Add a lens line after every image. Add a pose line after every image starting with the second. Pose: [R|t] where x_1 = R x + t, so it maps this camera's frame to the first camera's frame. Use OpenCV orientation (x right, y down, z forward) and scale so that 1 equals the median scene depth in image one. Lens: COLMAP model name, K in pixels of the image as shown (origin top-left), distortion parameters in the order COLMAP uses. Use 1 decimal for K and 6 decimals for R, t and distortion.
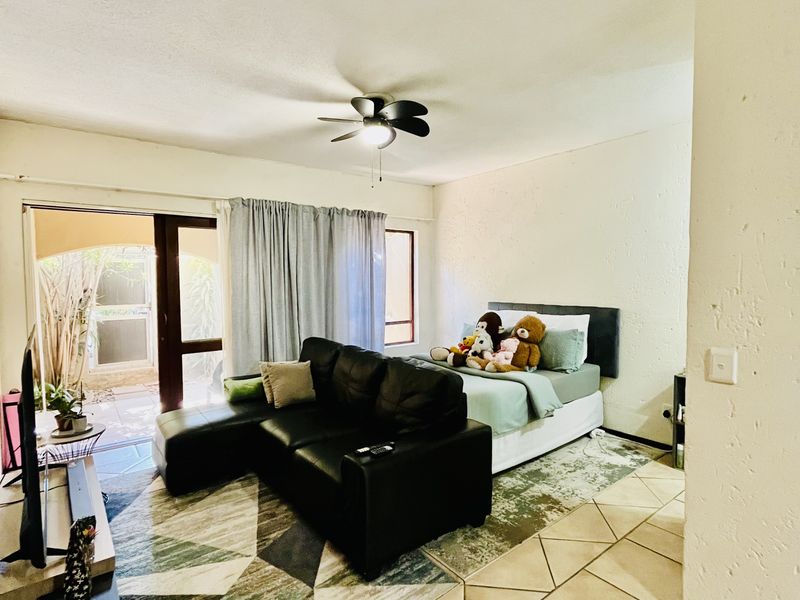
lens RADIAL K [[434.4, 0, 400.0], [0, 434.4, 300.0], [0, 0, 1]] dist [-0.001162, -0.000202]
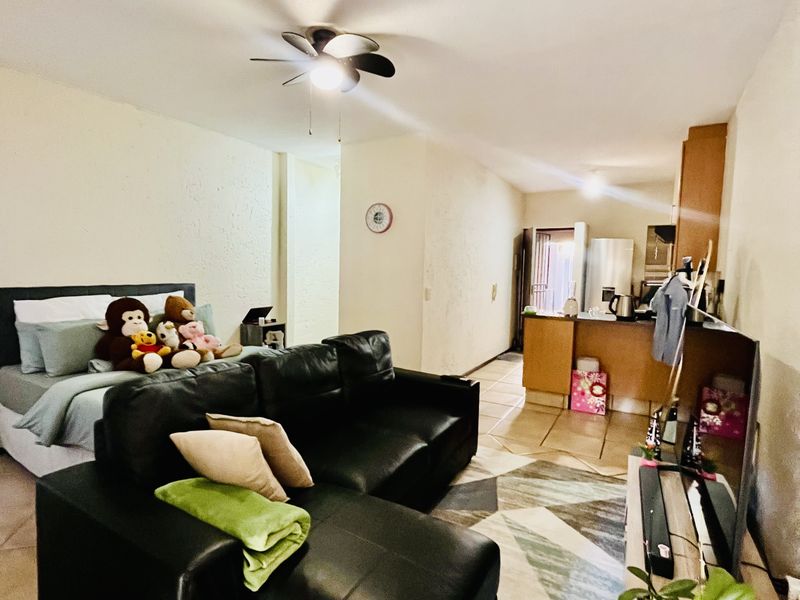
lens RADIAL K [[434.4, 0, 400.0], [0, 434.4, 300.0], [0, 0, 1]] dist [-0.001162, -0.000202]
pose [[-0.400684, -0.077672, 0.912918, -1.191560], [0.019451, 0.995454, 0.093231, -0.041390], [-0.916010, 0.055113, -0.397352, 1.639781]]
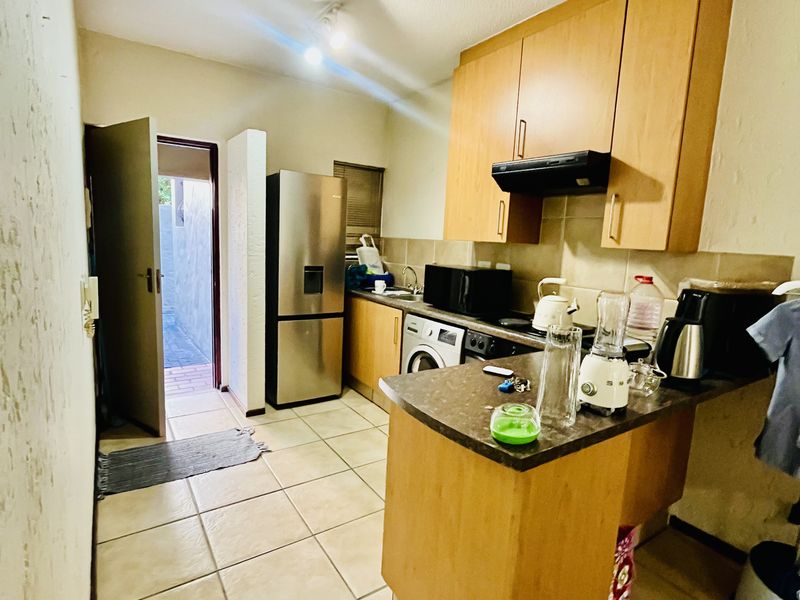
lens RADIAL K [[434.4, 0, 400.0], [0, 434.4, 300.0], [0, 0, 1]] dist [-0.001162, -0.000202]
pose [[-0.996884, -0.049703, 0.061245, 0.490925], [-0.037188, 0.980931, 0.190765, -0.011932], [-0.069559, 0.187894, -0.979723, 0.744138]]
